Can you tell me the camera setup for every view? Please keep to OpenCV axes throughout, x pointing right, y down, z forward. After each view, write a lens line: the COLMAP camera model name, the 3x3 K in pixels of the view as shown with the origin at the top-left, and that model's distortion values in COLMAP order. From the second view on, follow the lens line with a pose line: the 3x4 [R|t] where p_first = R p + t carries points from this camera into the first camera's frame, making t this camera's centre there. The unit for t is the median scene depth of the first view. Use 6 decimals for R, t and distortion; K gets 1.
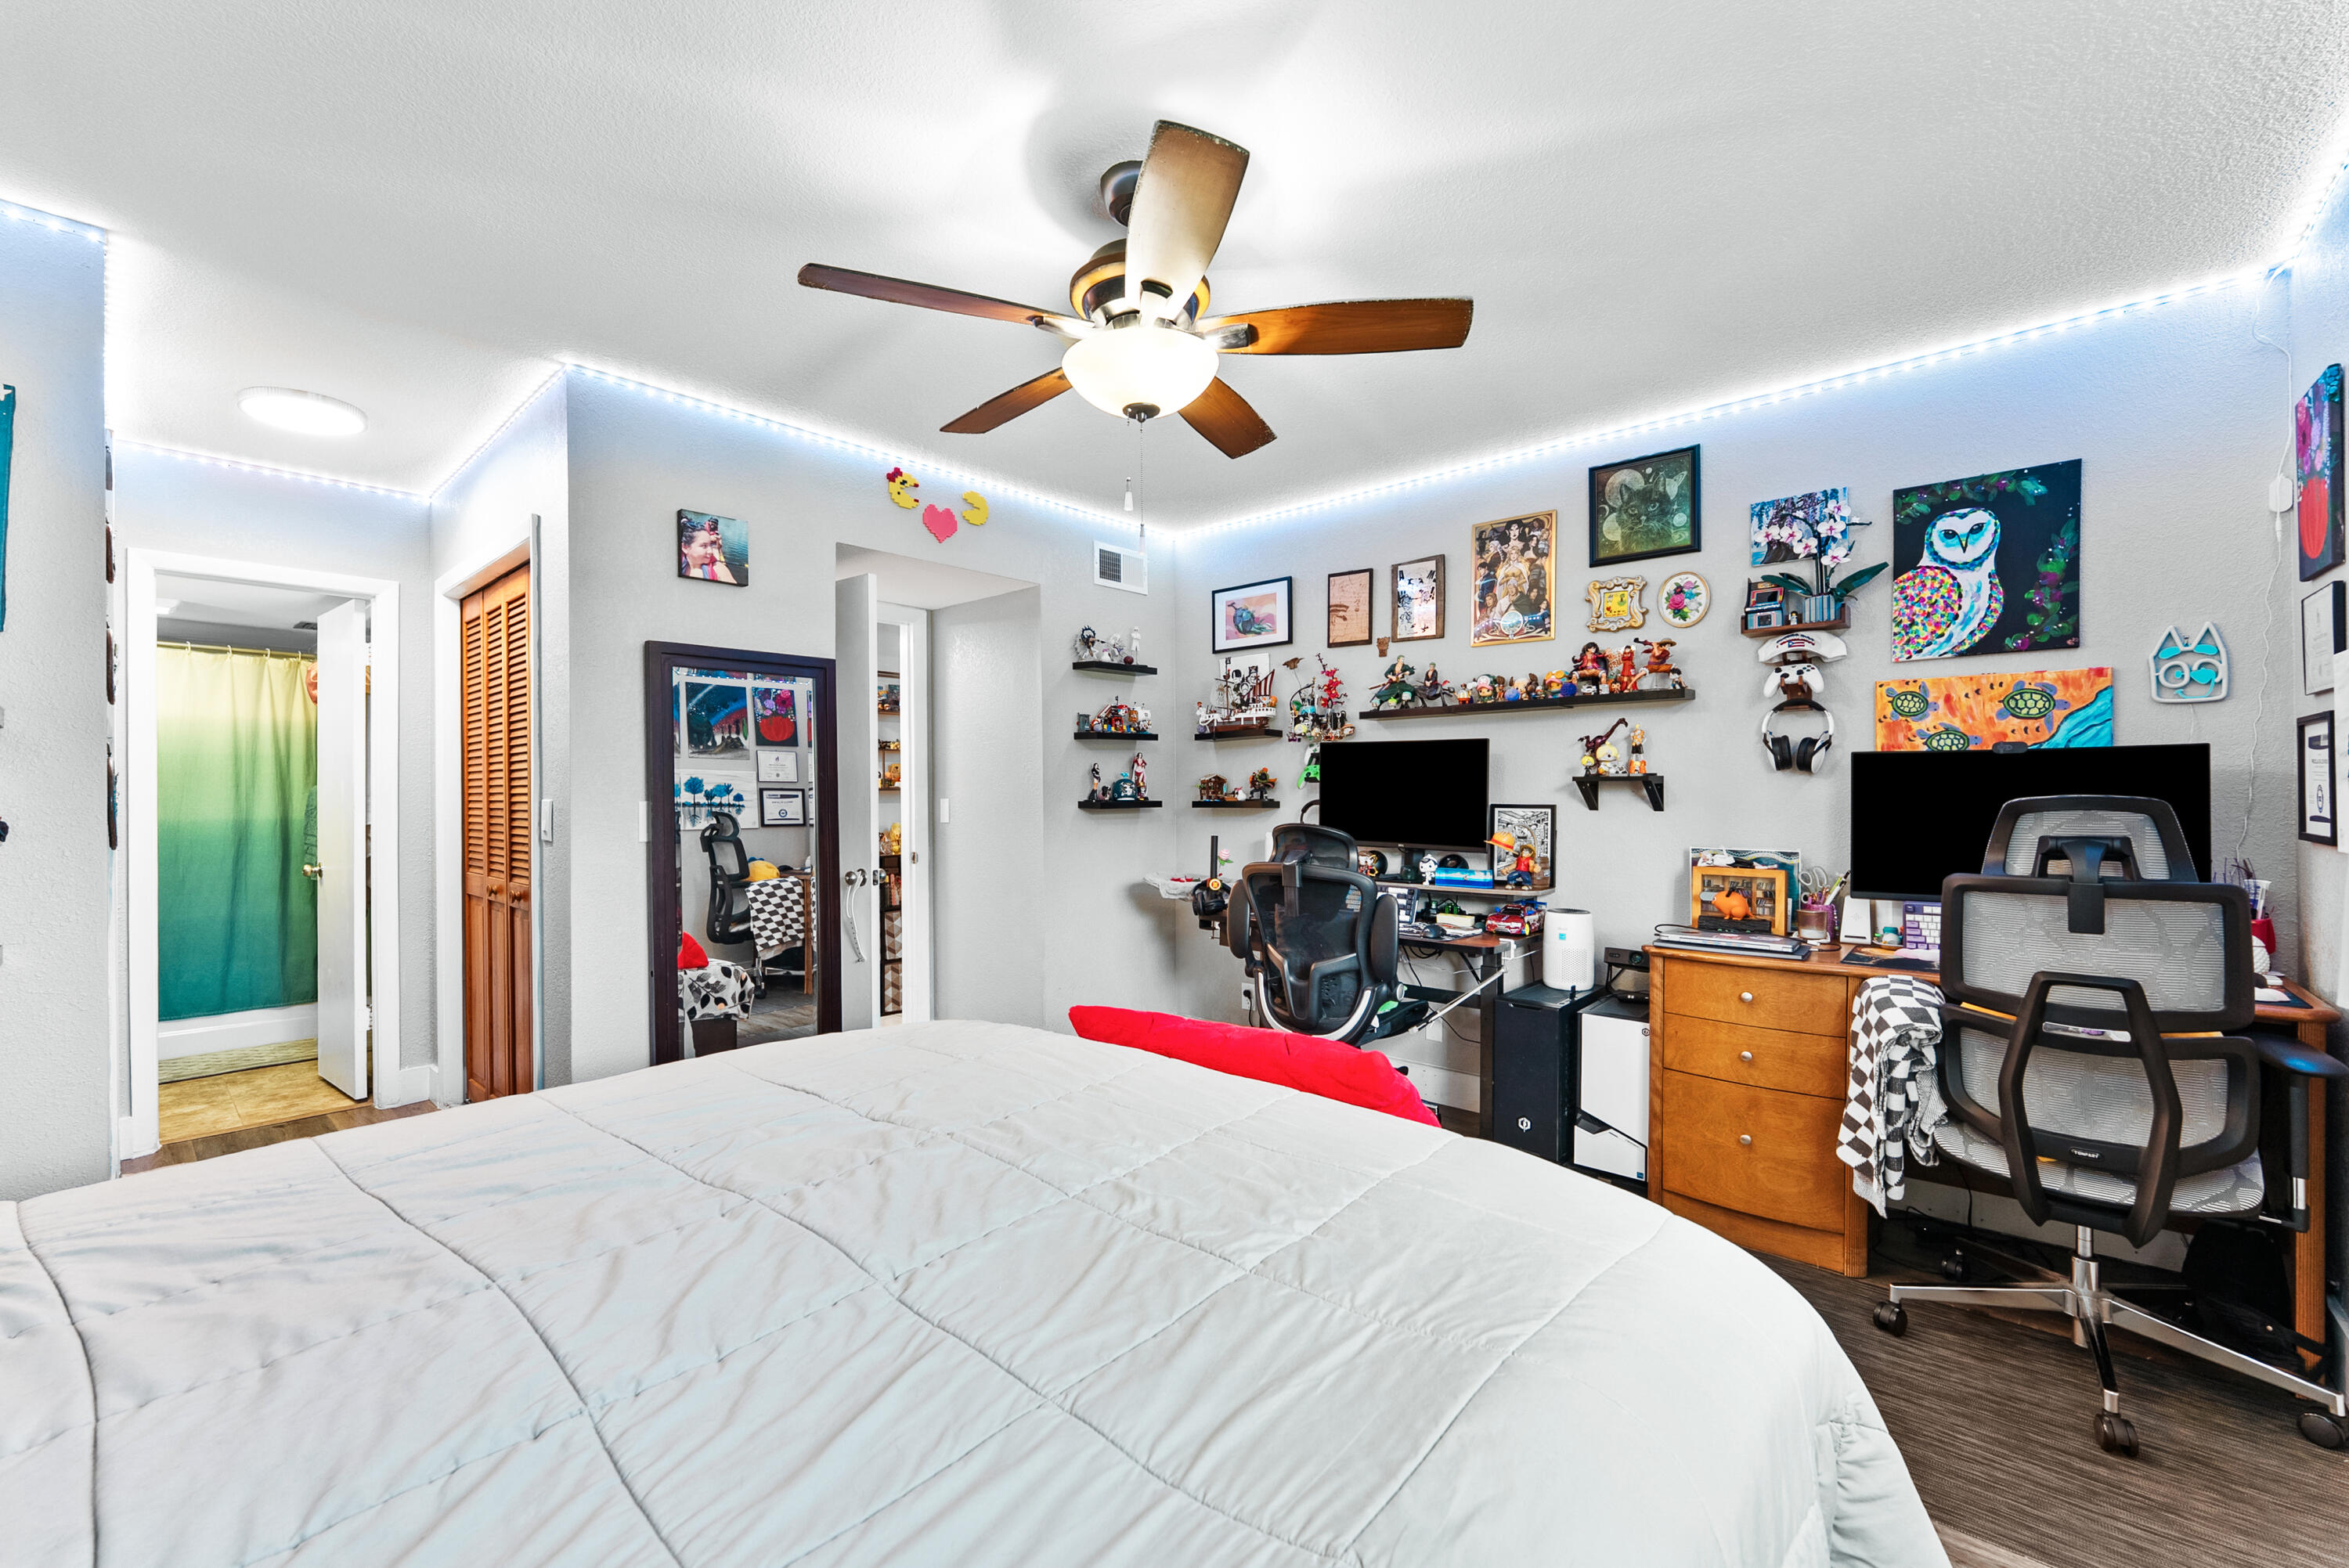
lens RADIAL K [[939.0, 0, 1174.5], [0, 939.0, 784.0], [0, 0, 1]] dist [-0.001959, -0.000334]
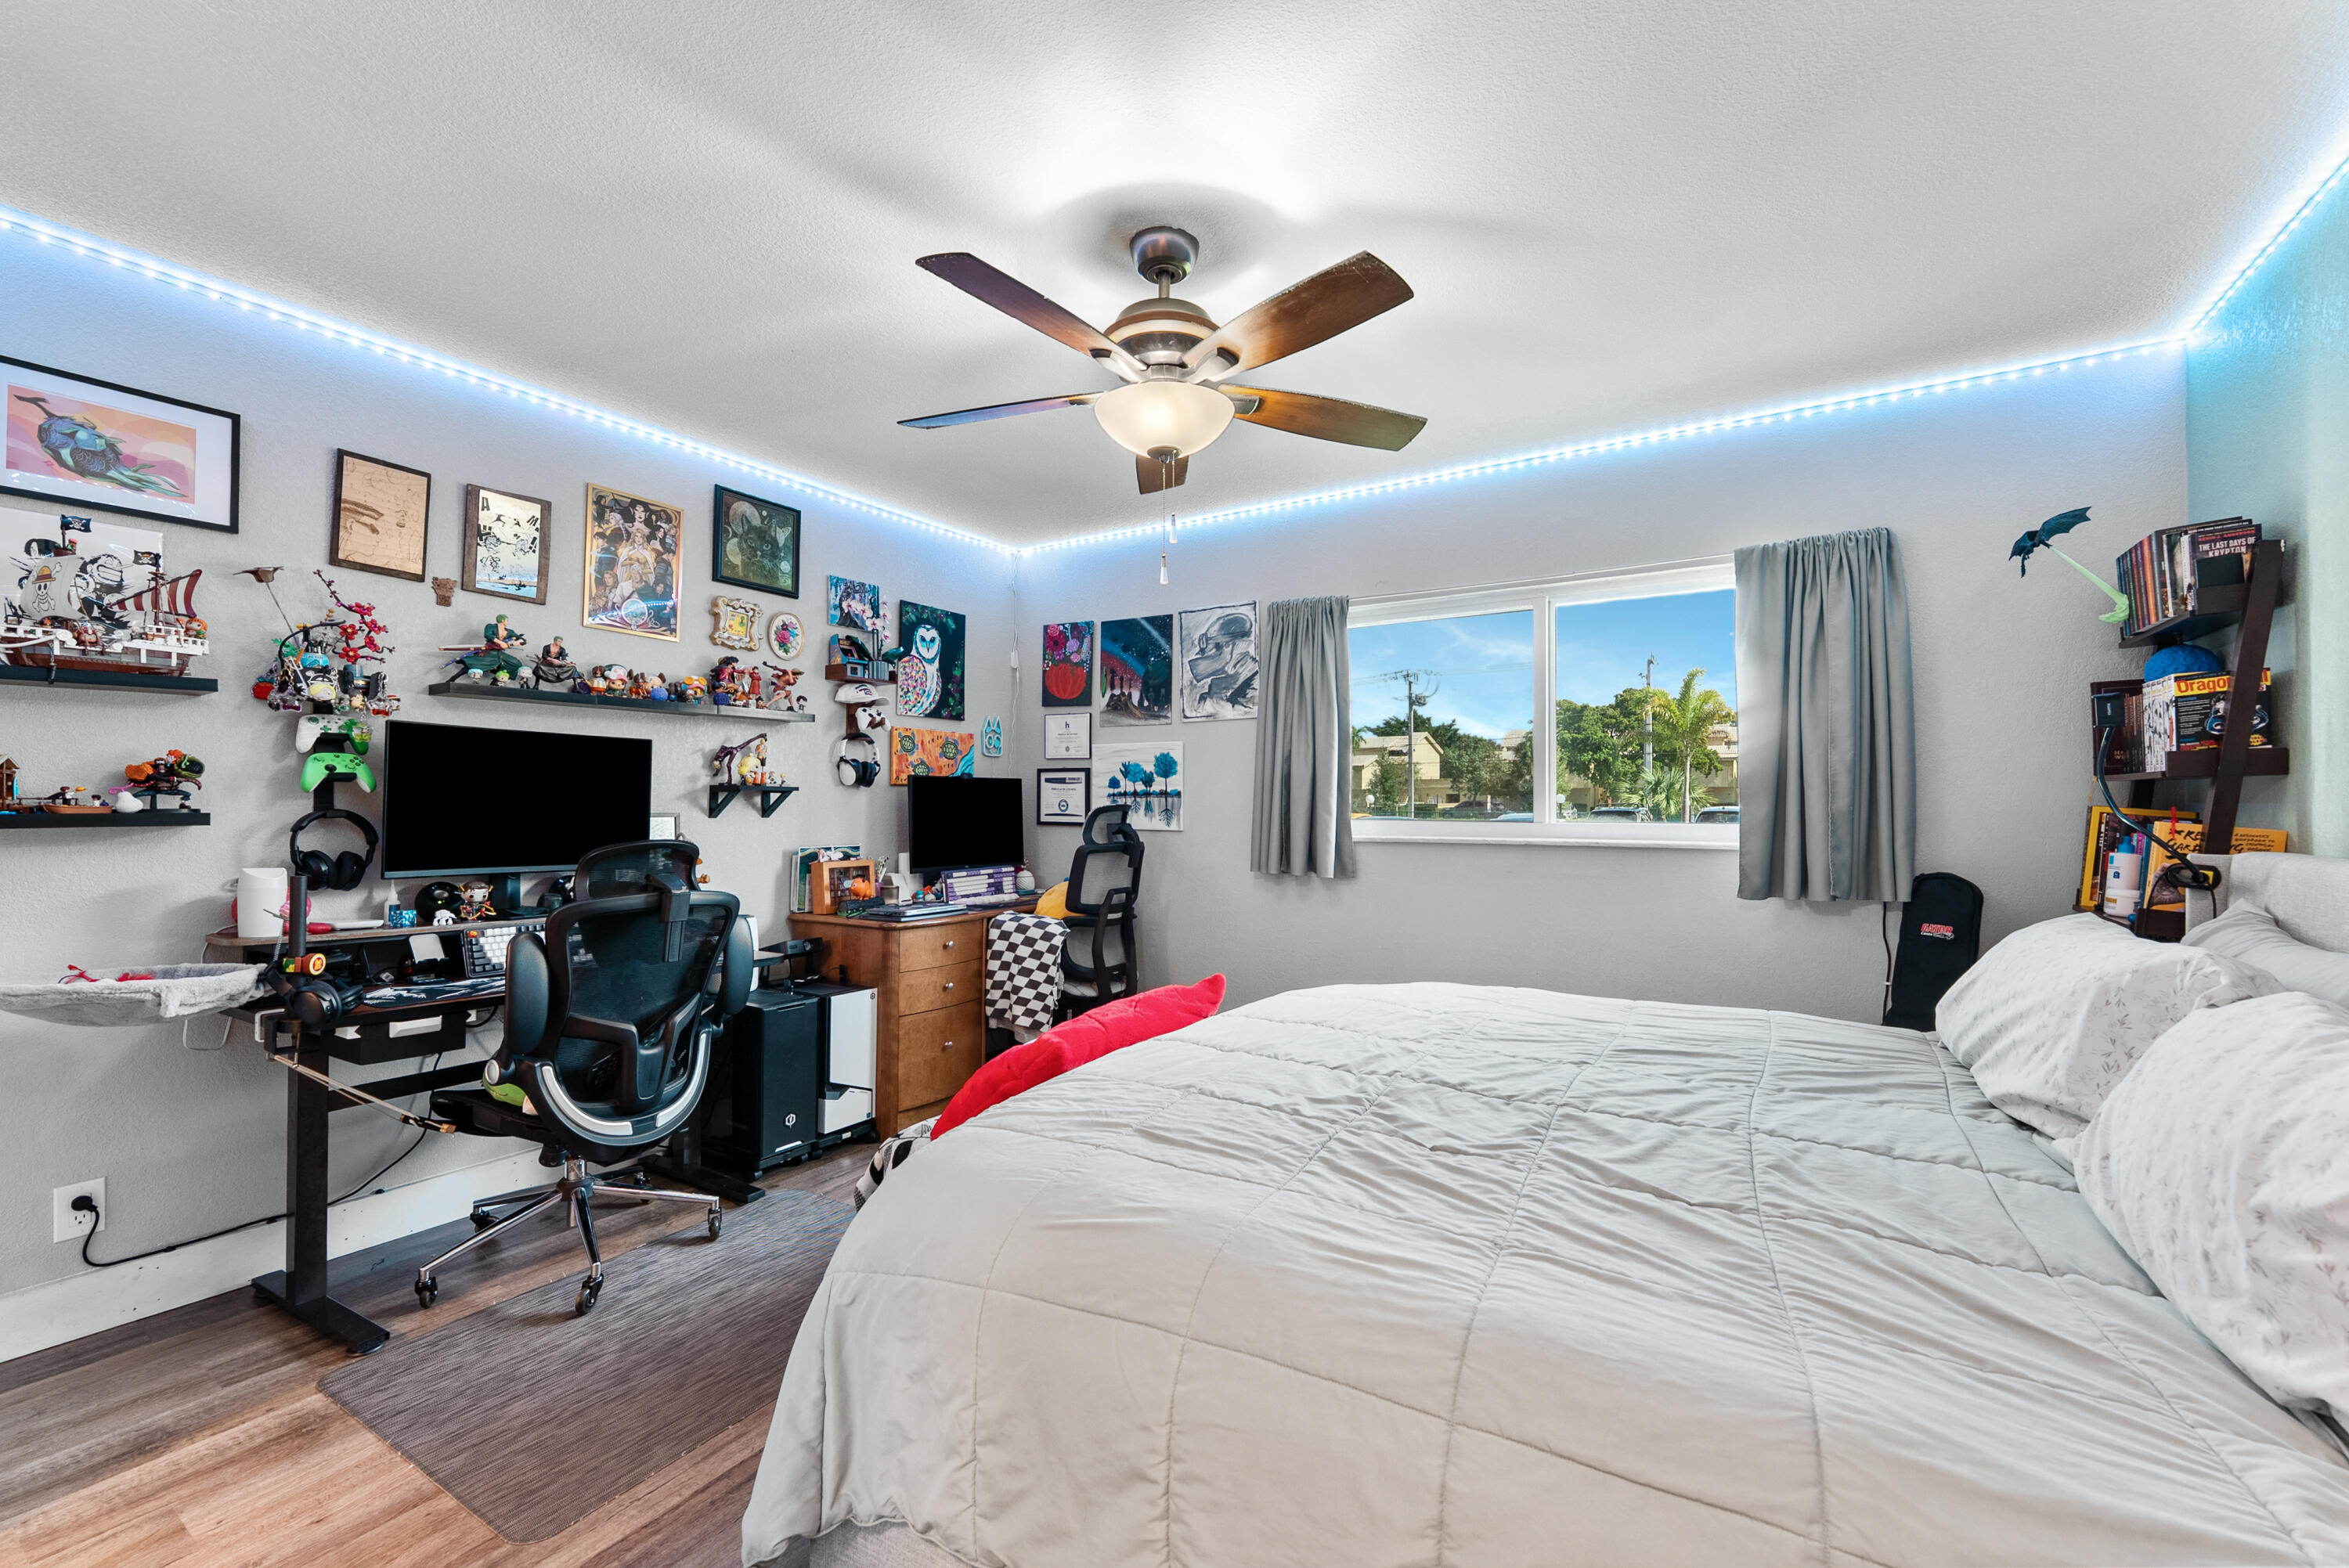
lens RADIAL K [[939.0, 0, 1174.5], [0, 939.0, 784.0], [0, 0, 1]] dist [-0.001959, -0.000334]
pose [[-0.148088, 0.026614, 0.988616, -0.650176], [-0.008689, 0.999564, -0.028211, 0.015601], [-0.988936, -0.012768, -0.147792, 0.663707]]
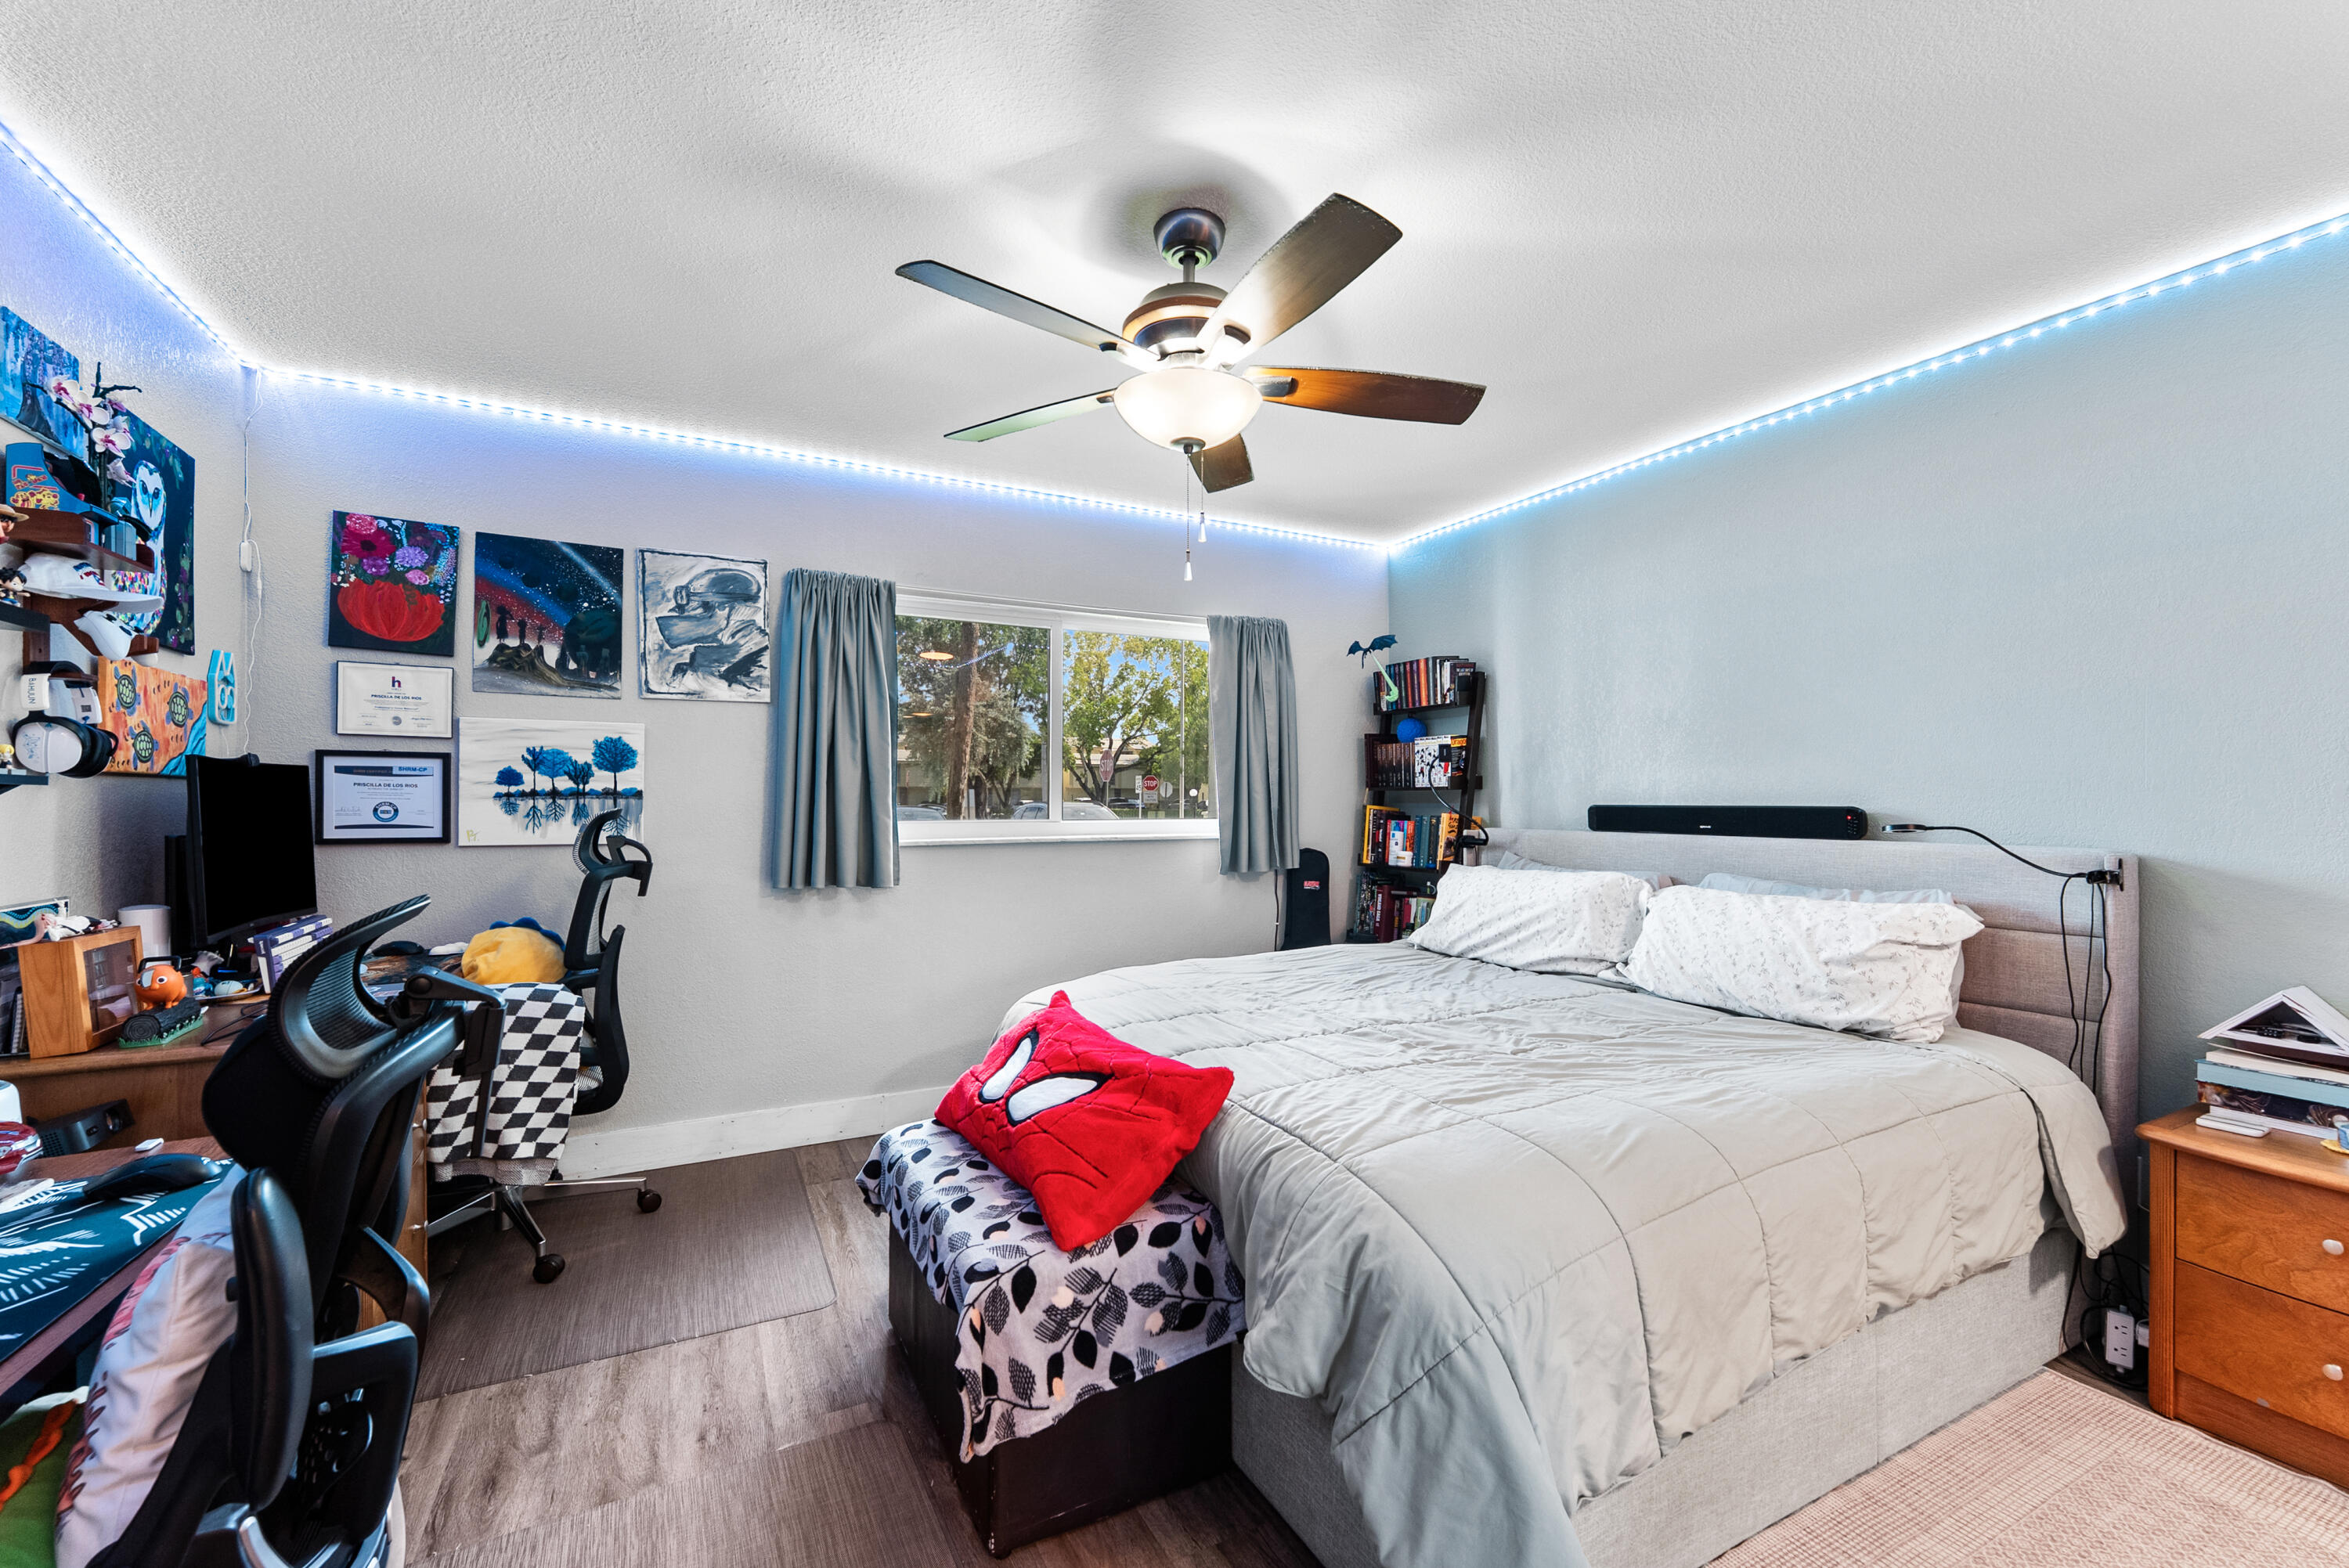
lens RADIAL K [[943.3, 0, 1168.9], [0, 943.3, 790.0], [0, 0, 1]] dist [-0.001941, -0.000248]
pose [[-0.926814, 0.012858, 0.375300, -0.237713], [0.004834, 0.999739, -0.022312, 0.012666], [-0.375489, -0.018865, -0.926635, 1.156641]]
